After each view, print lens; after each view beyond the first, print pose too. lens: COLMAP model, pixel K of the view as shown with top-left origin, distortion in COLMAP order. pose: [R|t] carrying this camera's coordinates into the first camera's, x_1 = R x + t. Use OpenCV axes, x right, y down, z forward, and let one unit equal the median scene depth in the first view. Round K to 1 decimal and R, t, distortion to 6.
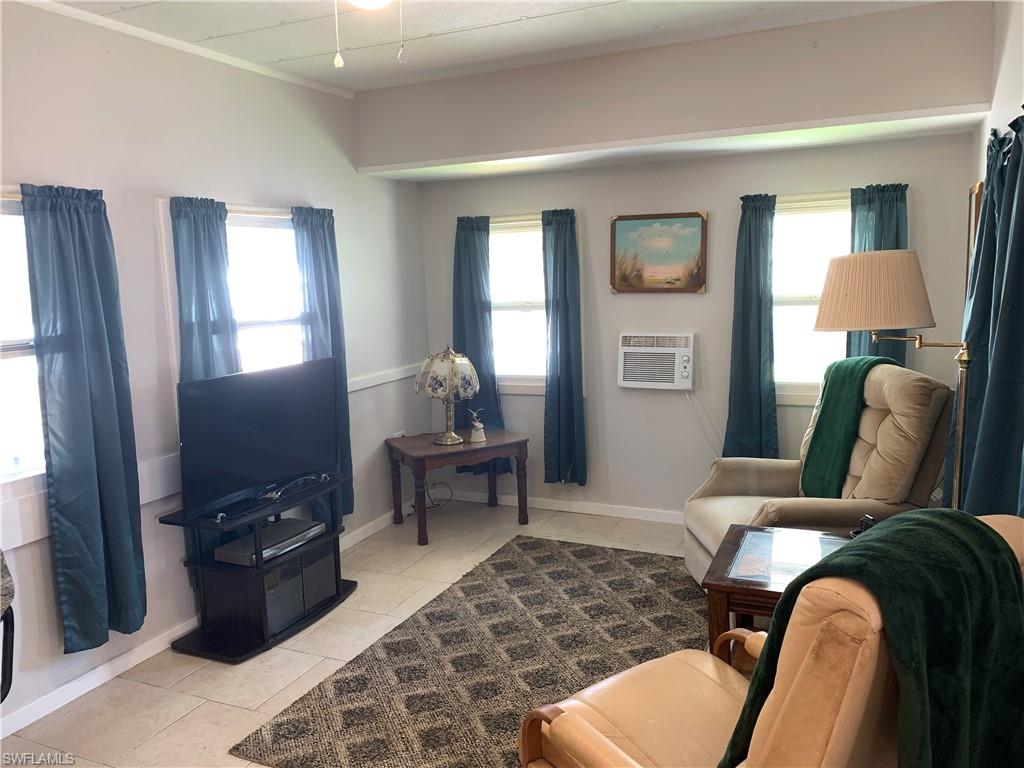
lens RADIAL K [[784.7, 0, 508.4], [0, 784.7, 398.8], [0, 0, 1]] dist [0.046480, -0.064526]
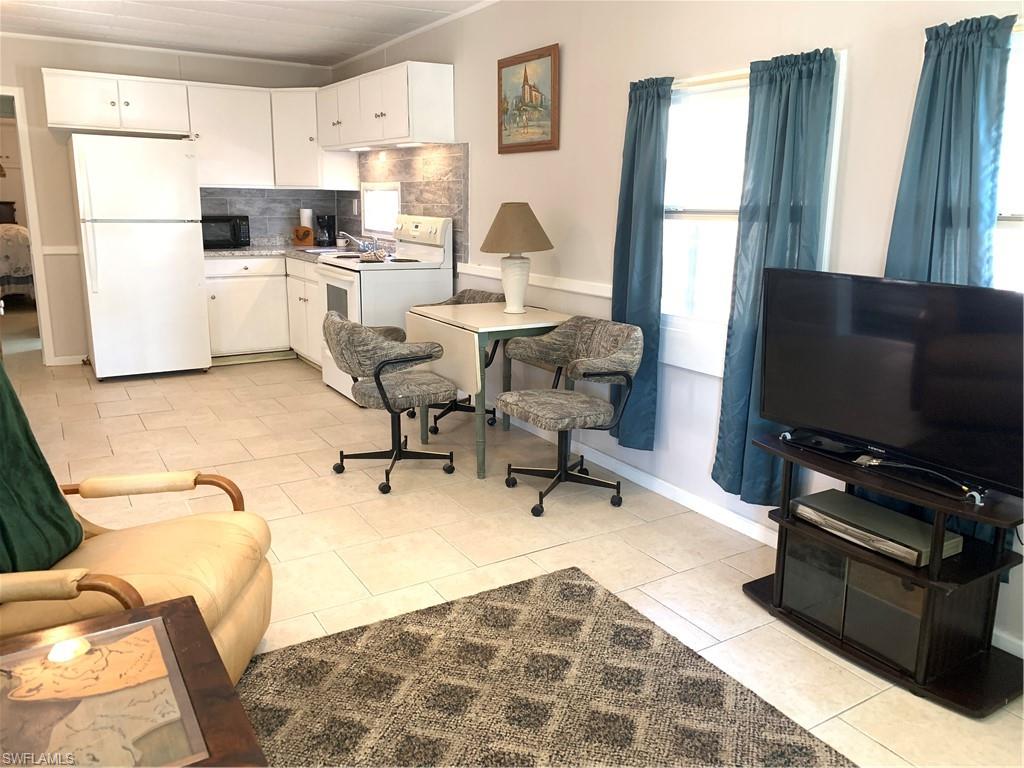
lens RADIAL K [[784.7, 0, 522.1], [0, 784.7, 375.9], [0, 0, 1]] dist [0.046480, -0.064526]
pose [[-0.556050, 0.212493, -0.803527, 0.347702], [-0.117111, 0.937090, 0.328857, -0.118197], [0.822857, 0.276963, -0.496183, 0.887815]]
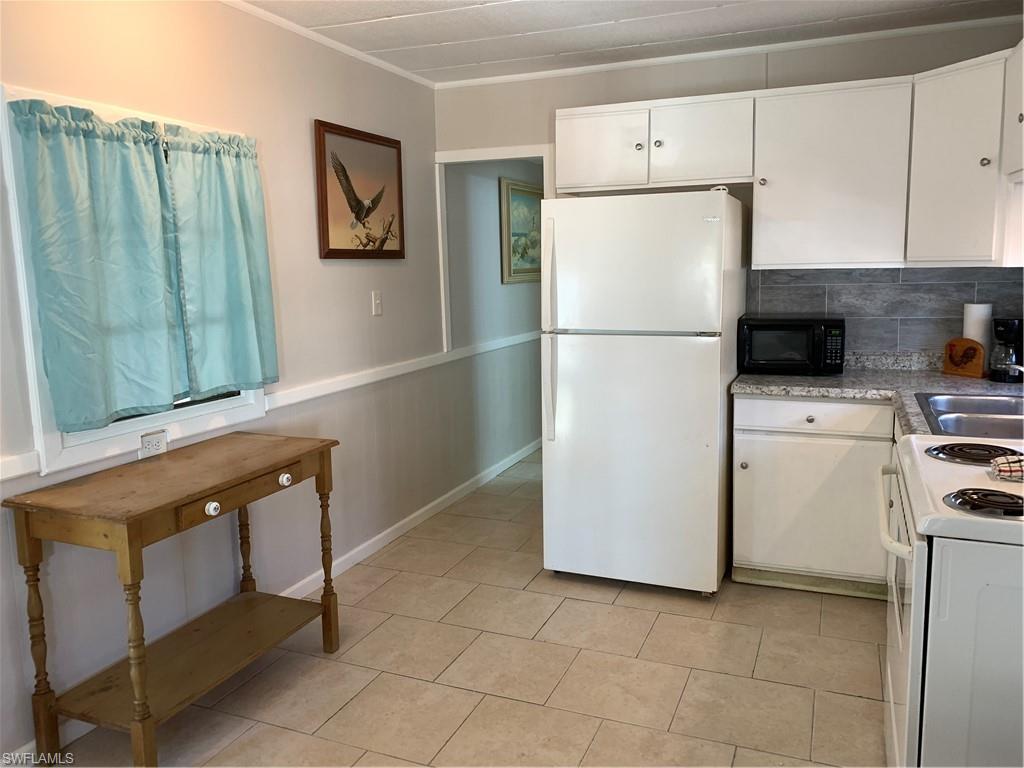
lens RADIAL K [[784.7, 0, 513.6], [0, 784.7, 371.5], [0, 0, 1]] dist [0.046480, -0.064526]
pose [[-0.997558, 0.064871, -0.025891, -0.307179], [0.054852, 0.957079, 0.284589, -0.041971], [0.043241, 0.282474, -0.958300, 0.378601]]
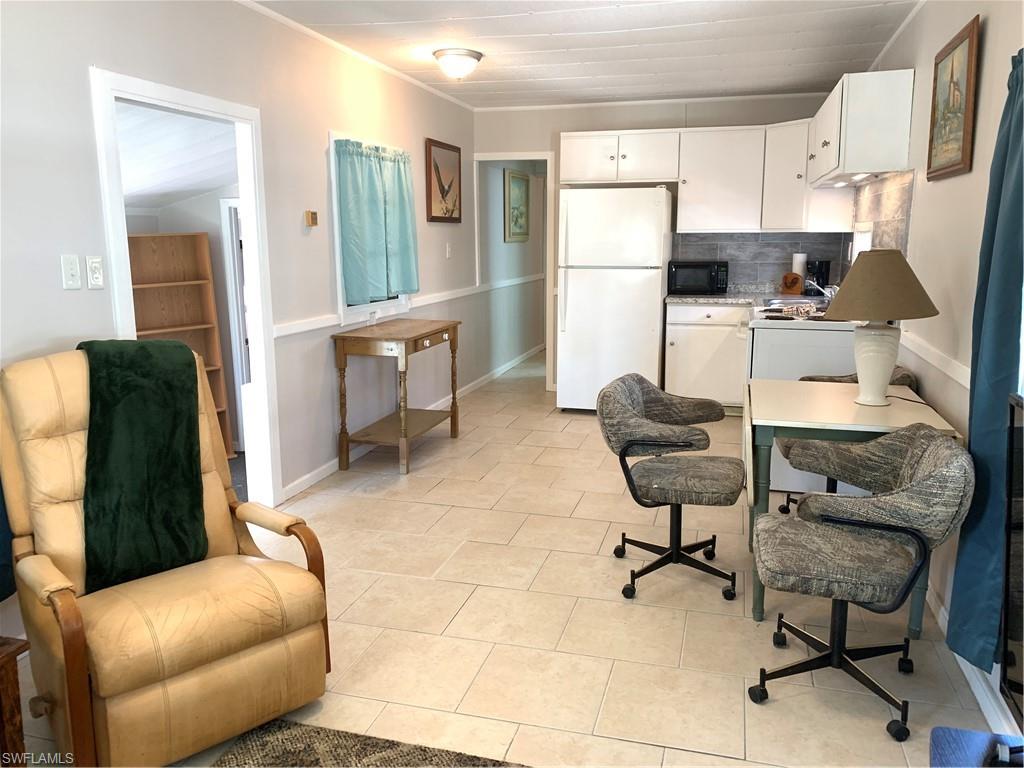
lens RADIAL K [[784.7, 0, 510.3], [0, 784.7, 371.5], [0, 0, 1]] dist [0.046480, -0.064526]
pose [[-0.987871, 0.068810, -0.139200, -0.055787], [0.020572, 0.946547, 0.321908, -0.127218], [0.153910, 0.315140, -0.936482, 0.969197]]
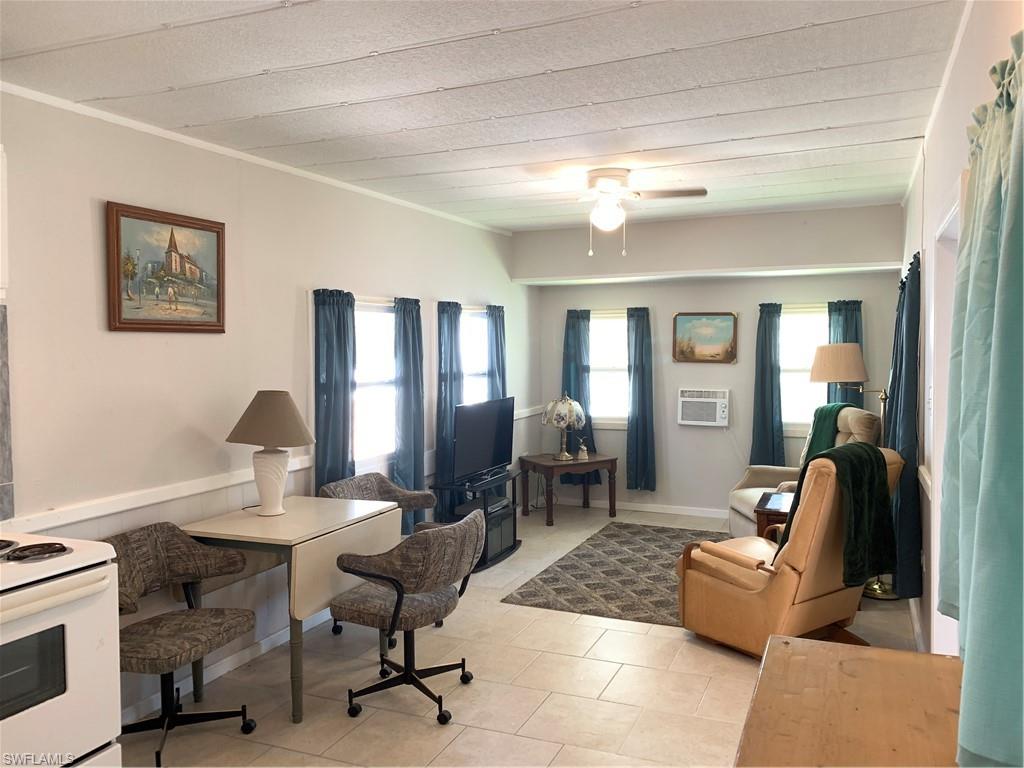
lens RADIAL K [[784.7, 0, 520.5], [0, 784.7, 384.9], [0, 0, 1]] dist [0.046480, -0.064526]
pose [[0.999366, 0.023232, 0.026976, -0.228478], [-0.020297, 0.994328, -0.104407, 0.082365], [-0.029249, 0.103793, 0.994169, -0.554859]]
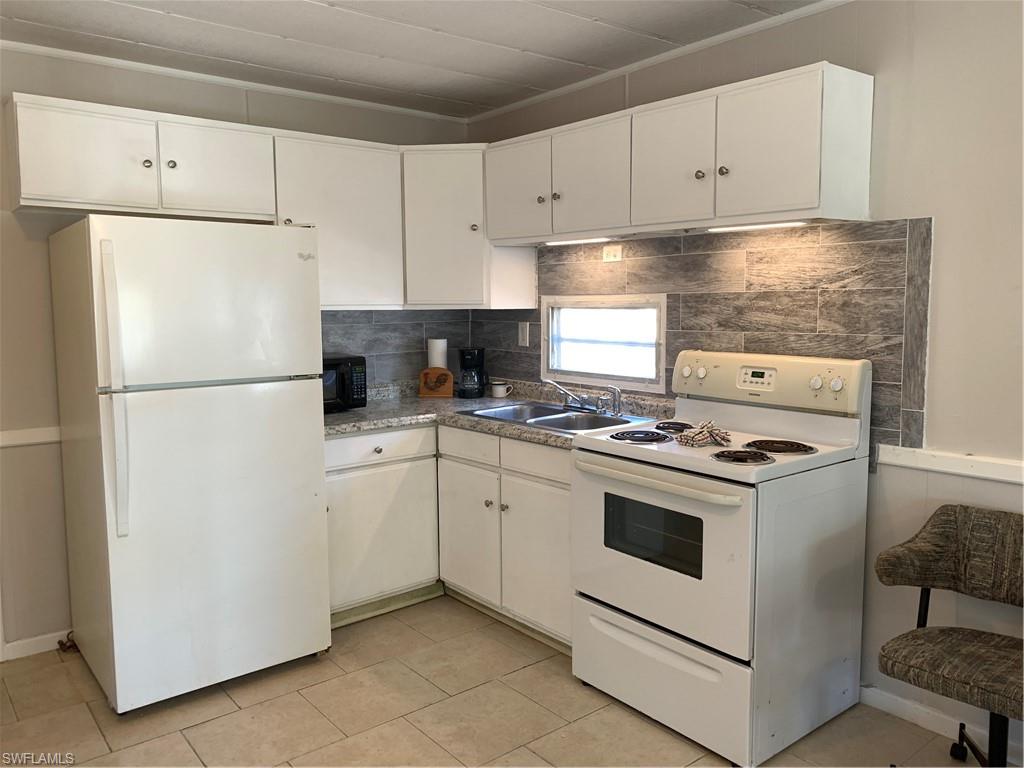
lens RADIAL K [[784.7, 0, 528.0], [0, 784.7, 369.3], [0, 0, 1]] dist [0.046480, -0.064526]
pose [[-0.440151, 0.121423, -0.889676, 0.049532], [-0.108496, 0.976363, 0.186931, -0.011853], [0.891345, 0.178804, -0.416574, 0.117365]]
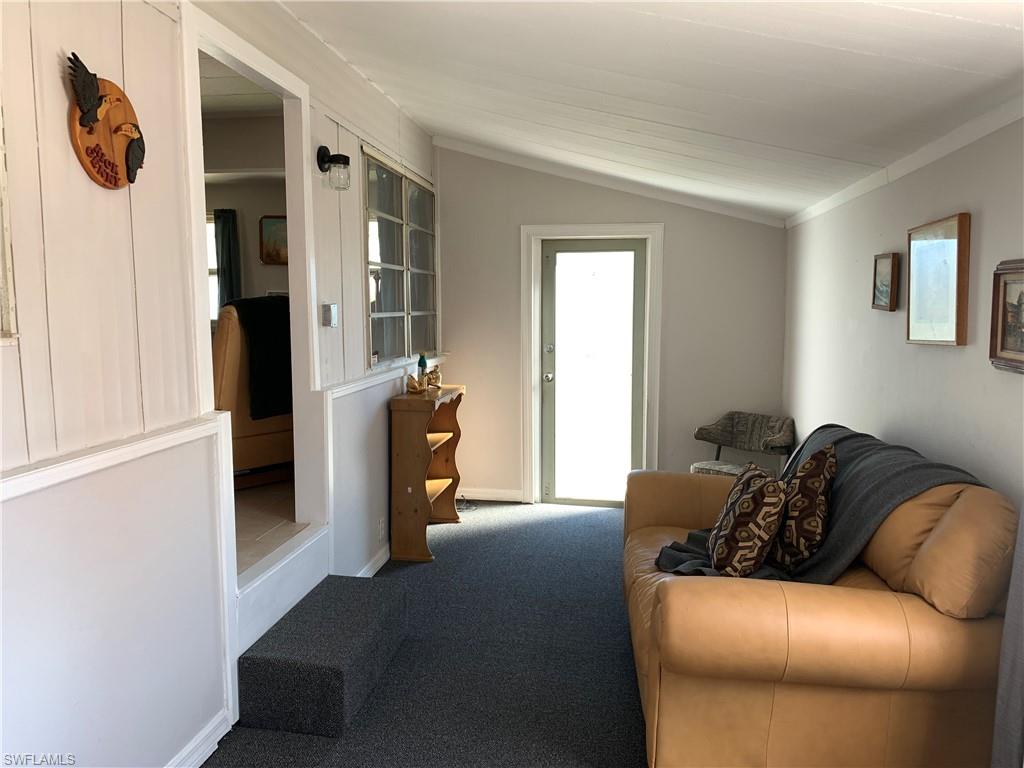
lens RADIAL K [[784.7, 0, 511.4], [0, 784.7, 382.9], [0, 0, 1]] dist [0.046480, -0.064526]
pose [[0.954742, -0.000181, 0.297435, 0.157814], [0.015423, 0.998685, -0.048898, 0.203186], [-0.297035, 0.051272, 0.953489, -0.686479]]
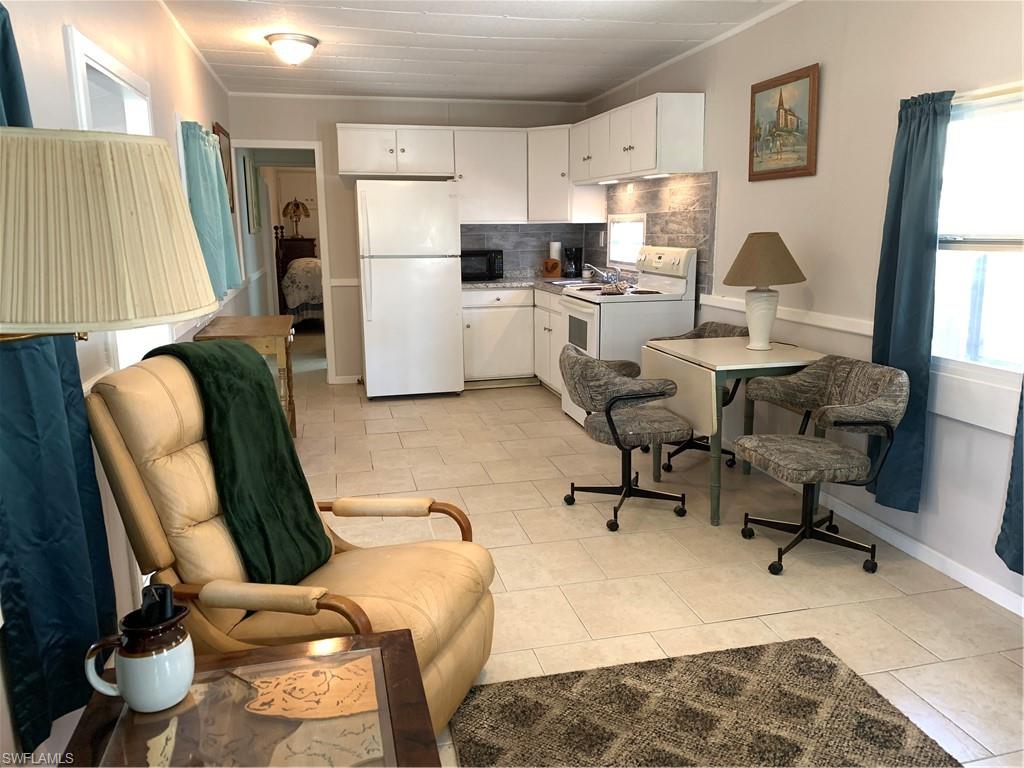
lens RADIAL K [[784.7, 0, 518.5], [0, 784.7, 374.3], [0, 0, 1]] dist [0.046480, -0.064526]
pose [[-0.786344, 0.162433, -0.596052, 0.323676], [-0.050495, 0.944689, 0.324057, -0.126482], [0.615721, 0.284918, -0.734649, 0.884450]]
